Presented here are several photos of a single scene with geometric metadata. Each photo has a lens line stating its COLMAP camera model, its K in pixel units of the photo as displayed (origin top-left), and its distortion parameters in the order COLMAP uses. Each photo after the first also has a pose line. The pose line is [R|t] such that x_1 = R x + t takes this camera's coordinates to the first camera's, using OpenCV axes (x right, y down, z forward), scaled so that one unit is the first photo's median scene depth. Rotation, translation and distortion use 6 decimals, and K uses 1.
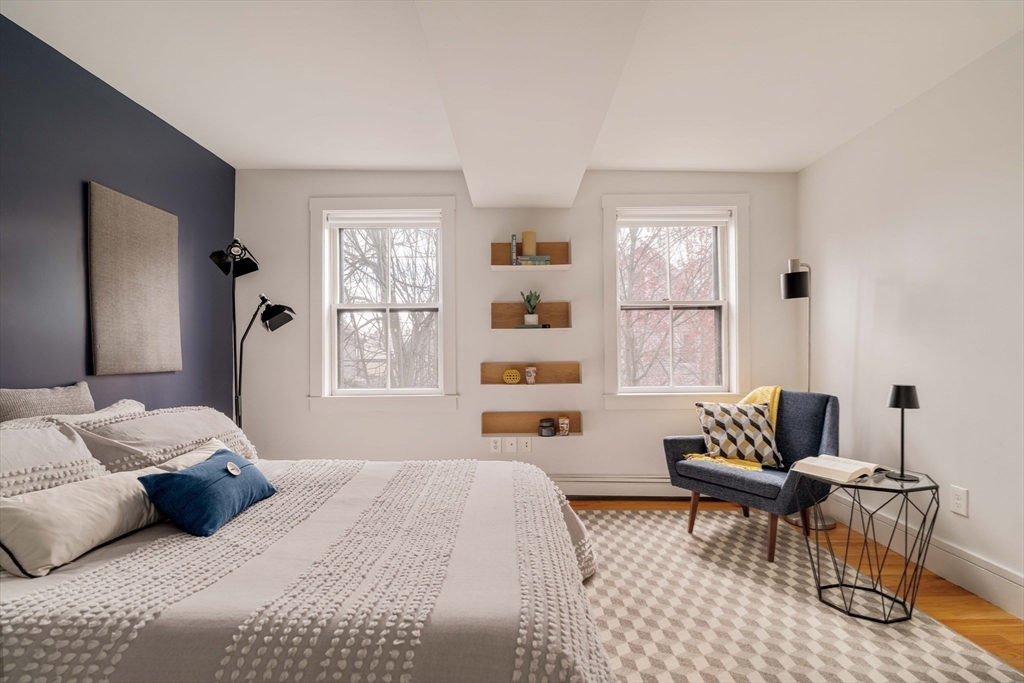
lens RADIAL K [[511.3, 0, 516.3], [0, 511.3, 368.0], [0, 0, 1]] dist [0.012860, 0.000342]
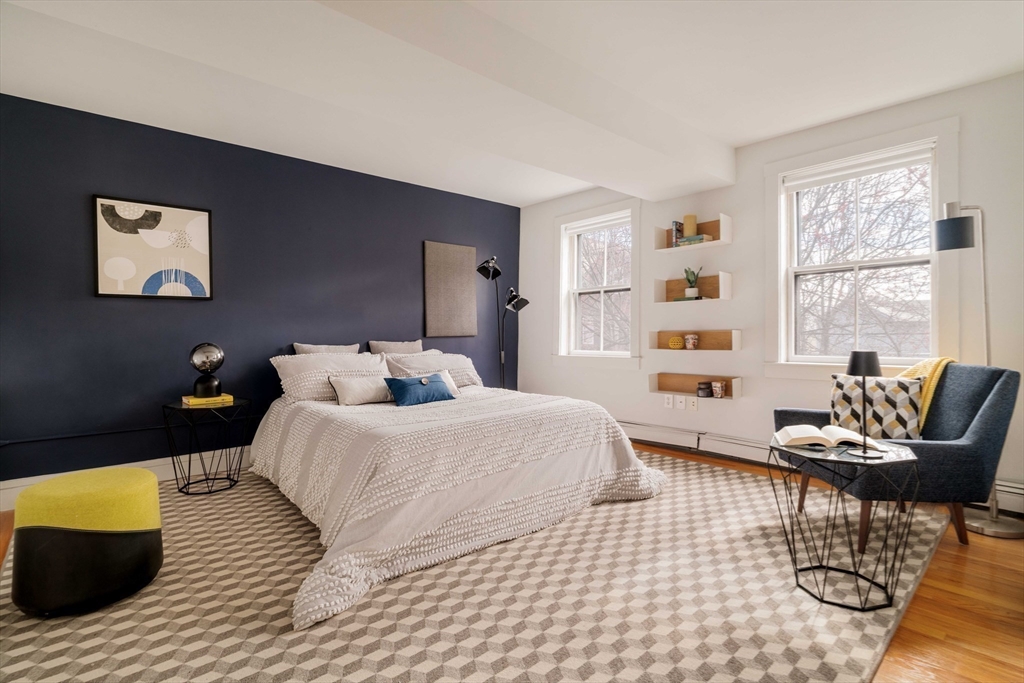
lens RADIAL K [[513.4, 0, 512.0], [0, 513.4, 341.5], [0, 0, 1]] dist [0.000418, -0.000433]
pose [[0.661901, 0.014129, -0.749458, 0.626531], [-0.012476, 0.999892, 0.007831, 0.009309], [0.749487, 0.004167, 0.662006, -0.046644]]
